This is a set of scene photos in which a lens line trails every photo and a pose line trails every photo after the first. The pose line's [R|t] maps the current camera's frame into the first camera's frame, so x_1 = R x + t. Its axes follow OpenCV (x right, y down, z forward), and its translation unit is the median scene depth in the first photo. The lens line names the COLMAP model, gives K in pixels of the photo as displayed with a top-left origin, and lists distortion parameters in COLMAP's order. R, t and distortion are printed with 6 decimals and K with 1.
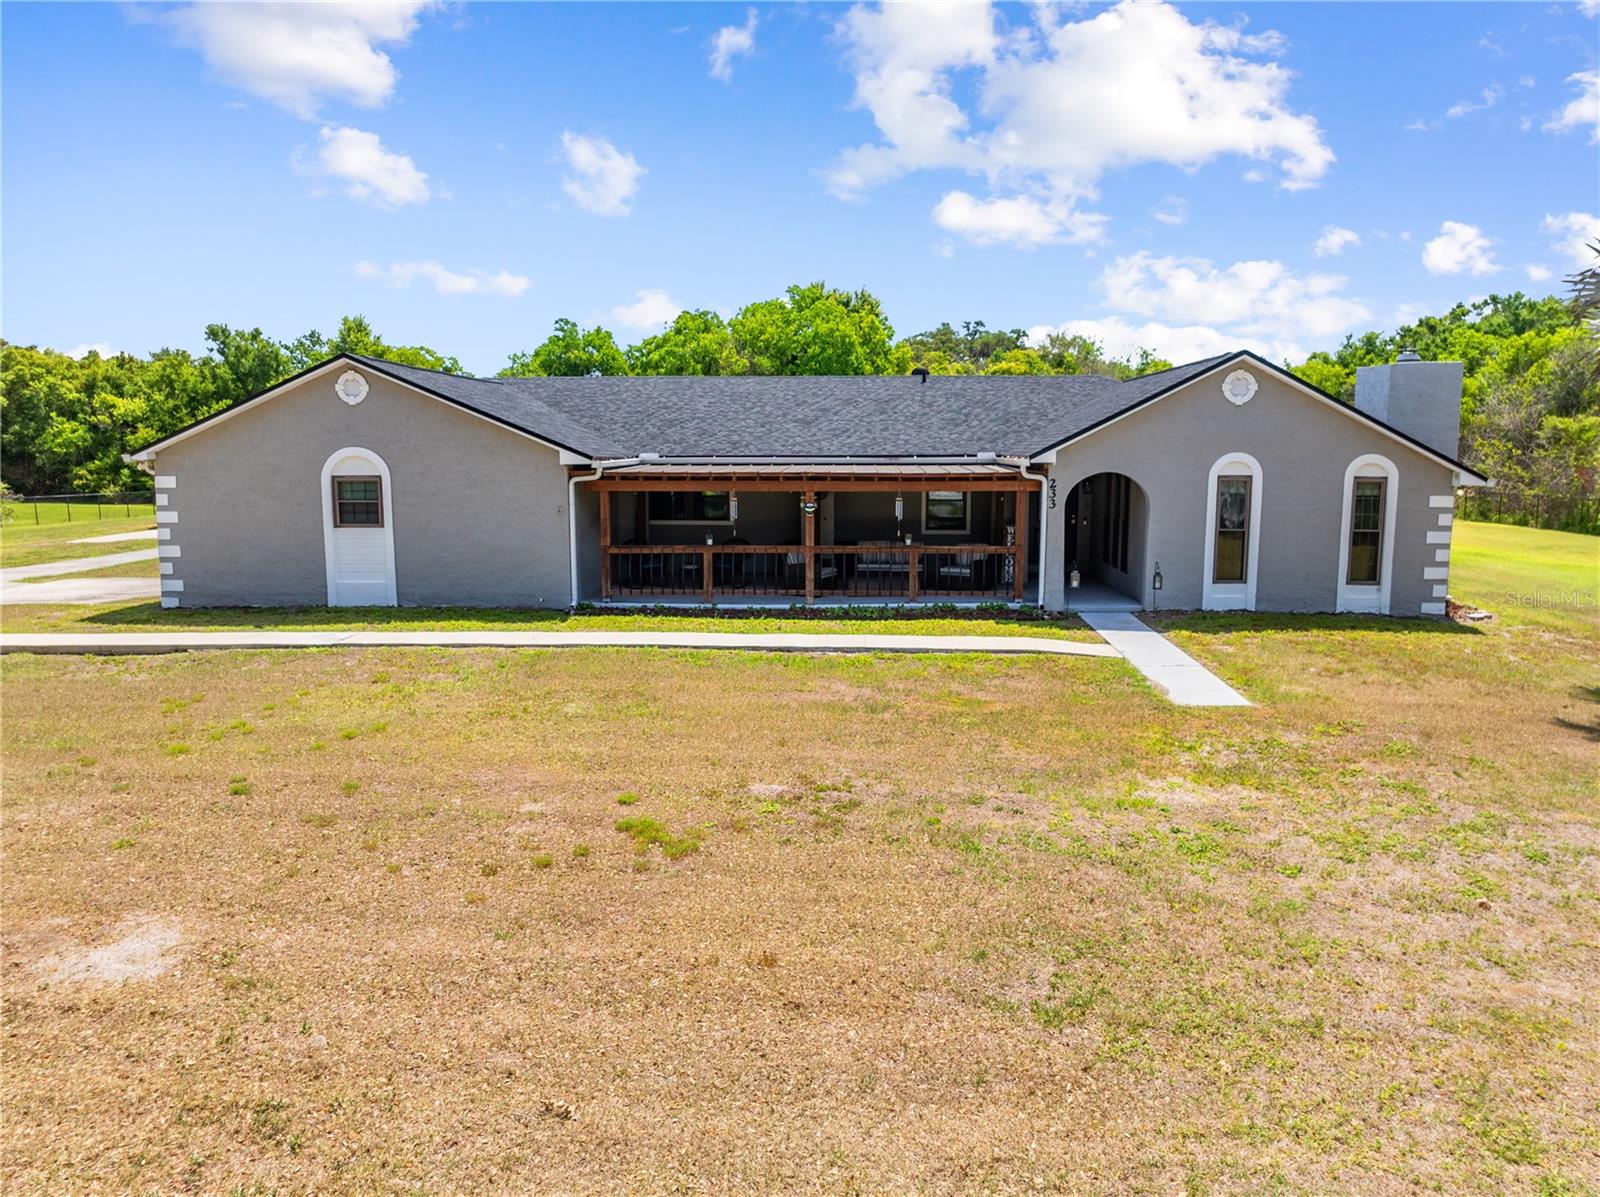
lens RADIAL K [[1124.0, 0, 800.0], [0, 1124.0, 598.5], [0, 0, 1]] dist [-0.038867, -0.001199]
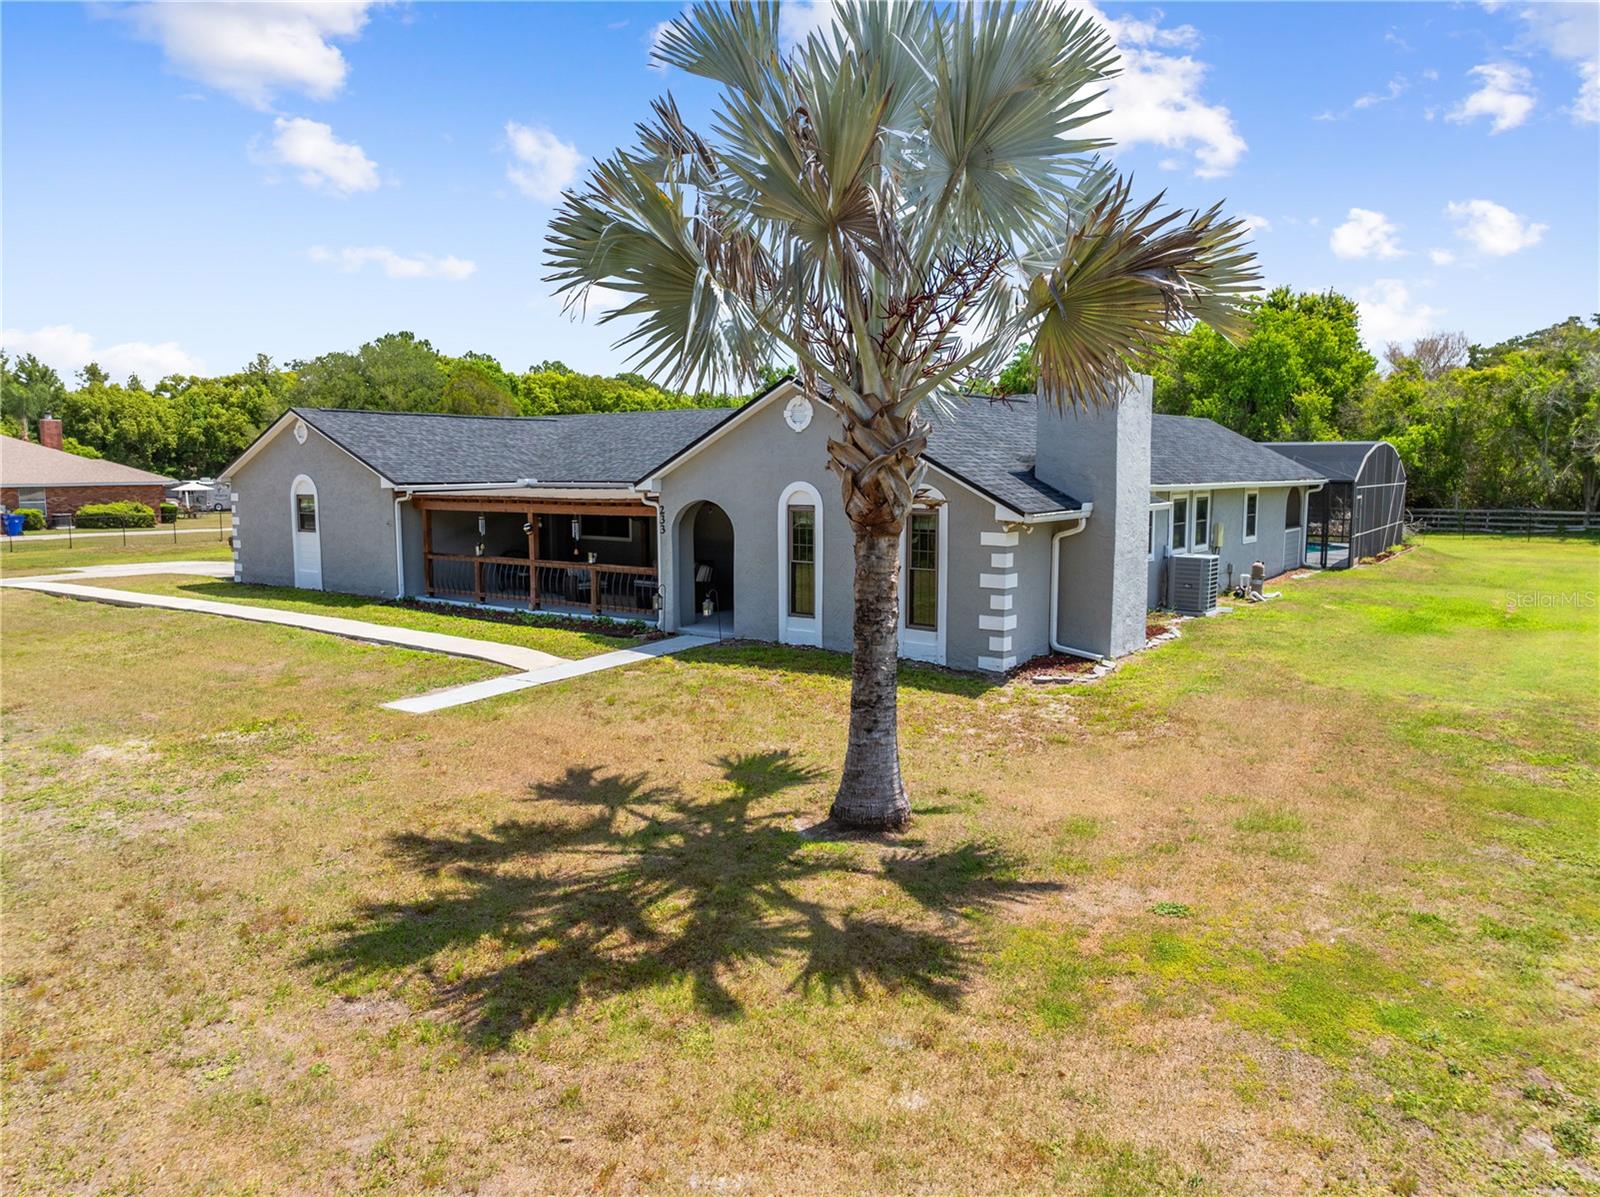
lens RADIAL K [[1124.0, 0, 800.0], [0, 1124.0, 598.5], [0, 0, 1]] dist [-0.038867, -0.001199]
pose [[0.830265, 0.063786, -0.553708, 0.900744], [-0.072179, 0.997369, 0.006665, -0.035422], [0.552676, 0.034432, 0.832684, 0.192048]]
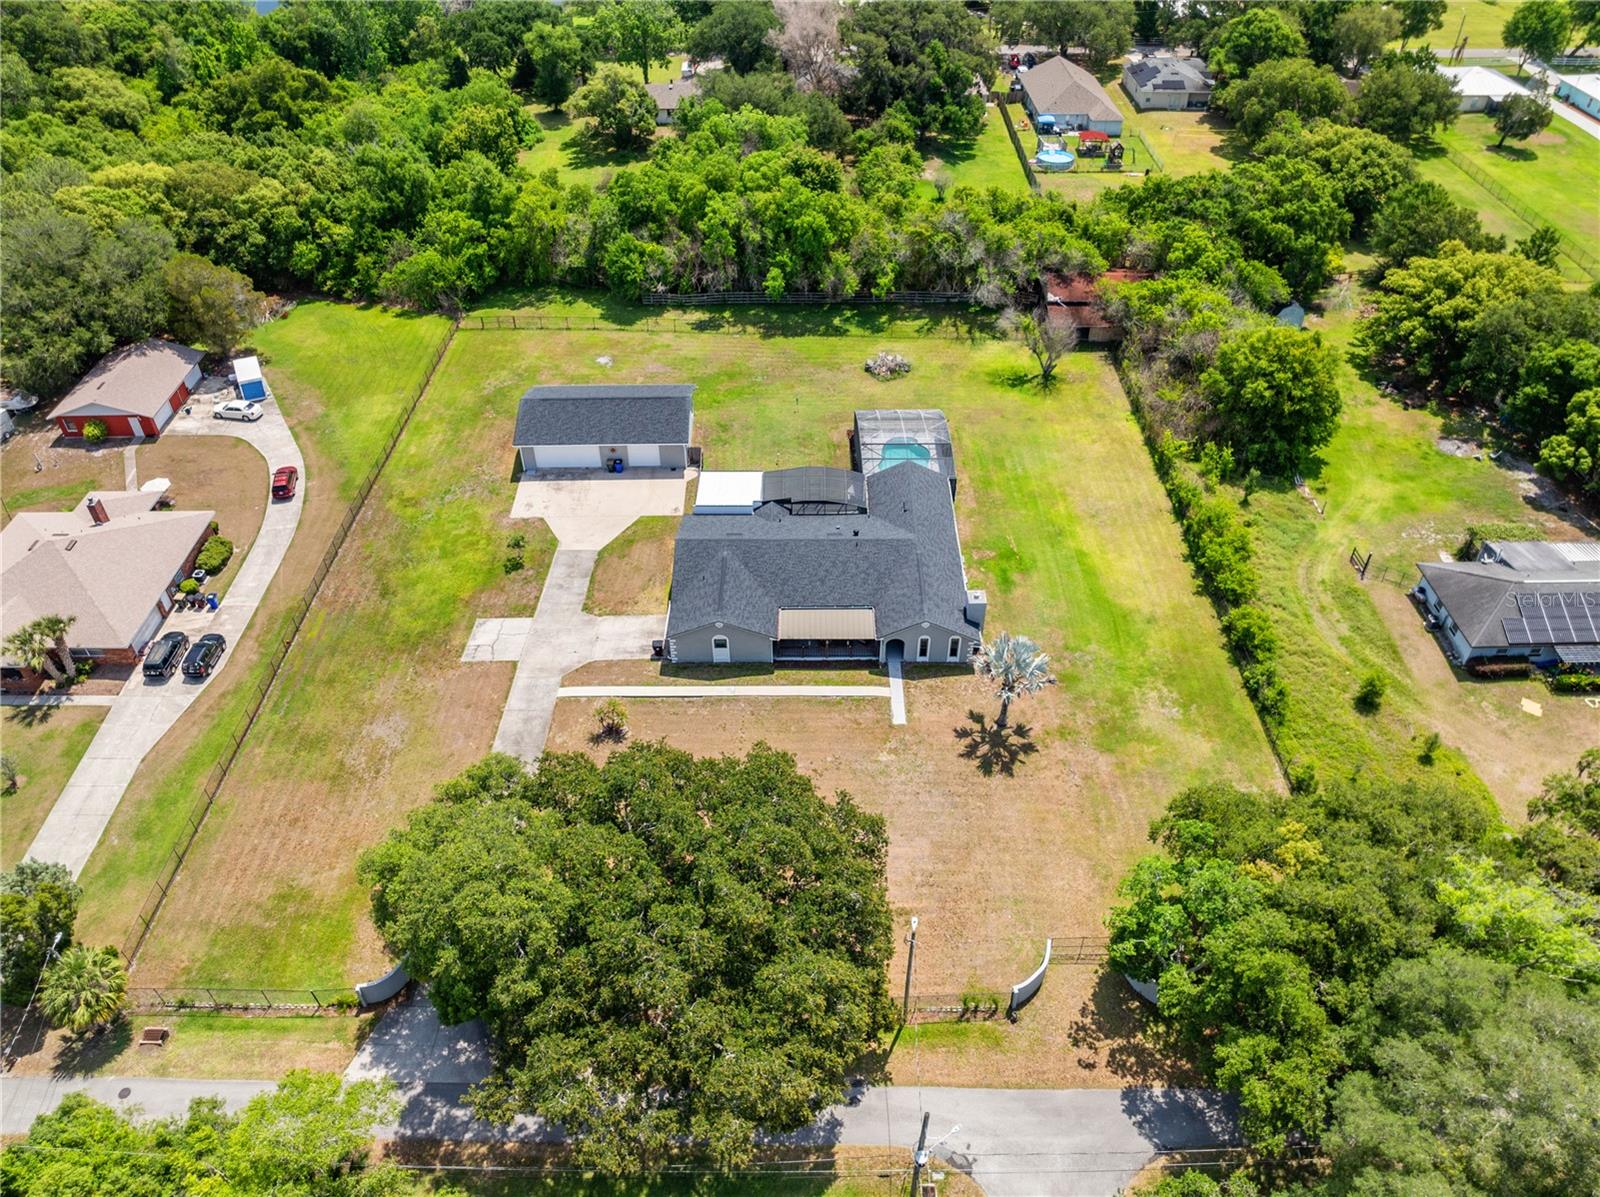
lens RADIAL K [[1124.0, 0, 800.0], [0, 1124.0, 598.5], [0, 0, 1]] dist [-0.038867, -0.001199]
pose [[0.998950, -0.038017, 0.025567, -0.195557], [0.017400, 0.831065, 0.555903, -2.606324], [-0.042382, -0.554874, 0.830854, -2.458359]]
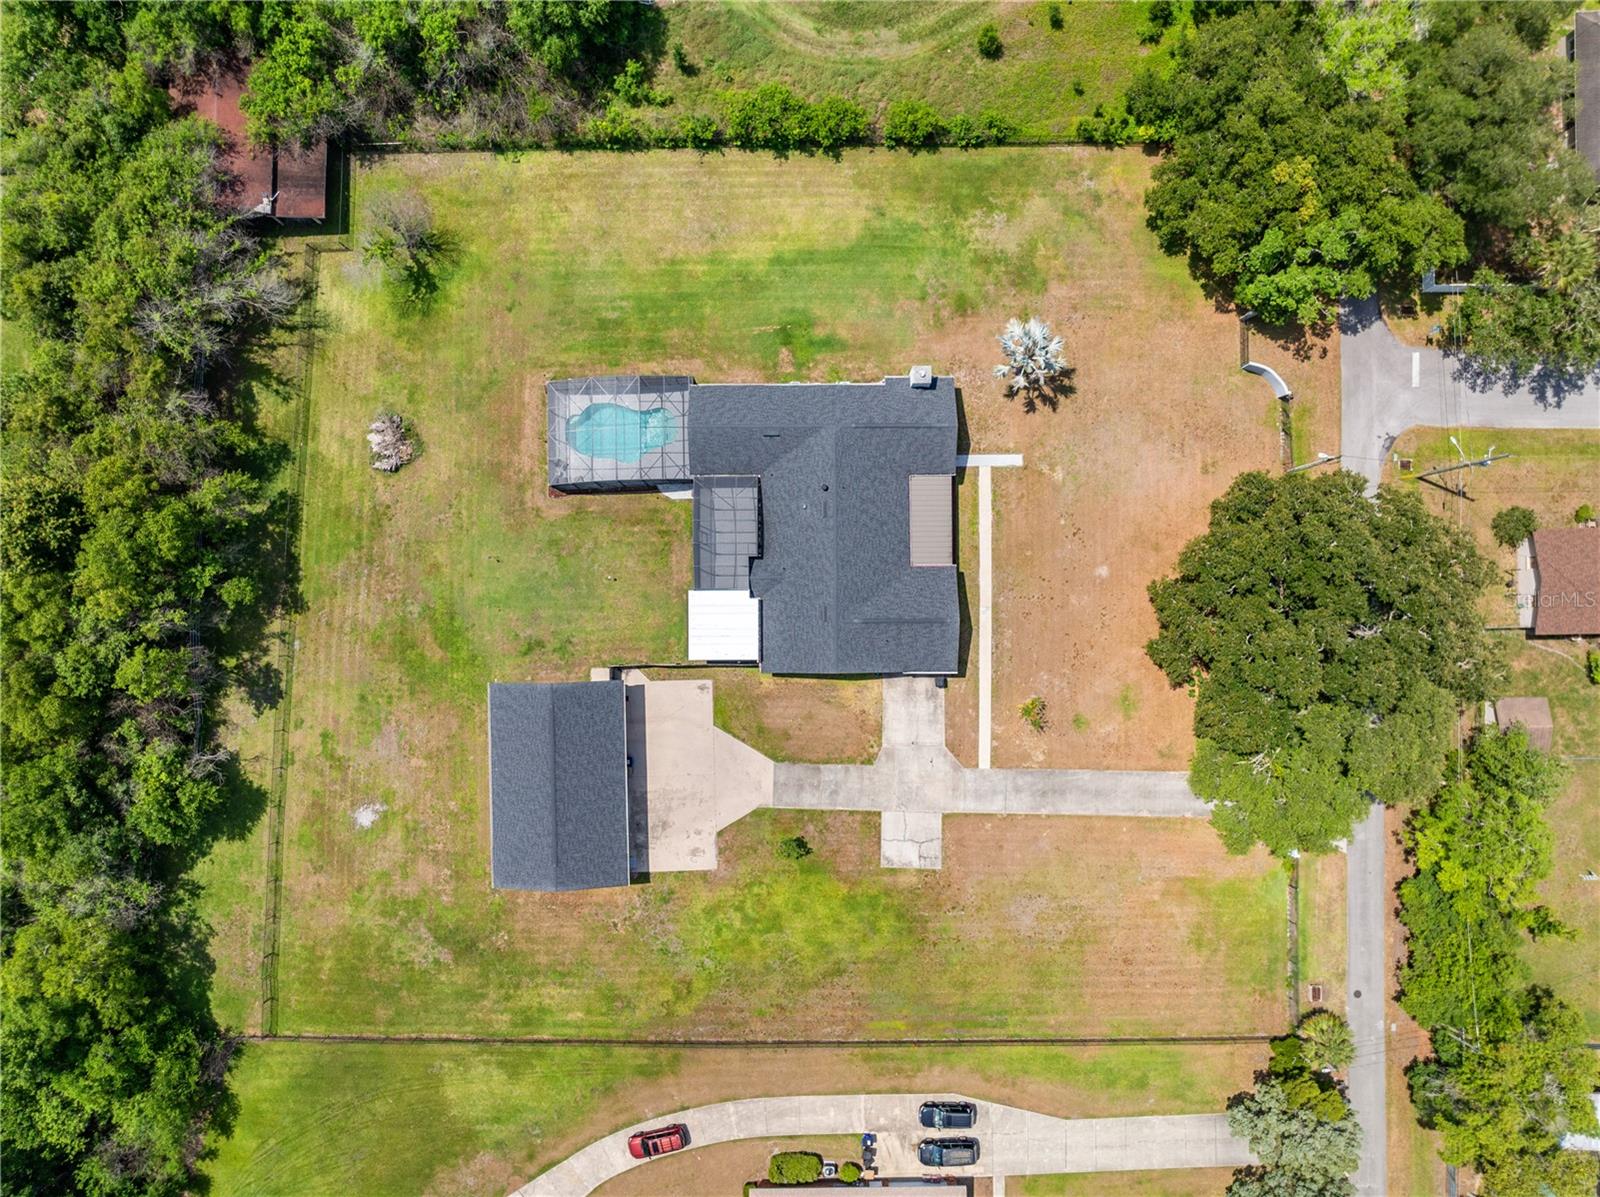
lens RADIAL K [[1124.0, 0, 800.0], [0, 1124.0, 598.5], [0, 0, 1]] dist [-0.038867, -0.001199]
pose [[-0.058220, -0.998191, 0.015016, -0.336804], [0.123456, 0.007727, 0.992320, -4.690746], [-0.990641, 0.059627, 0.122783, 1.061443]]
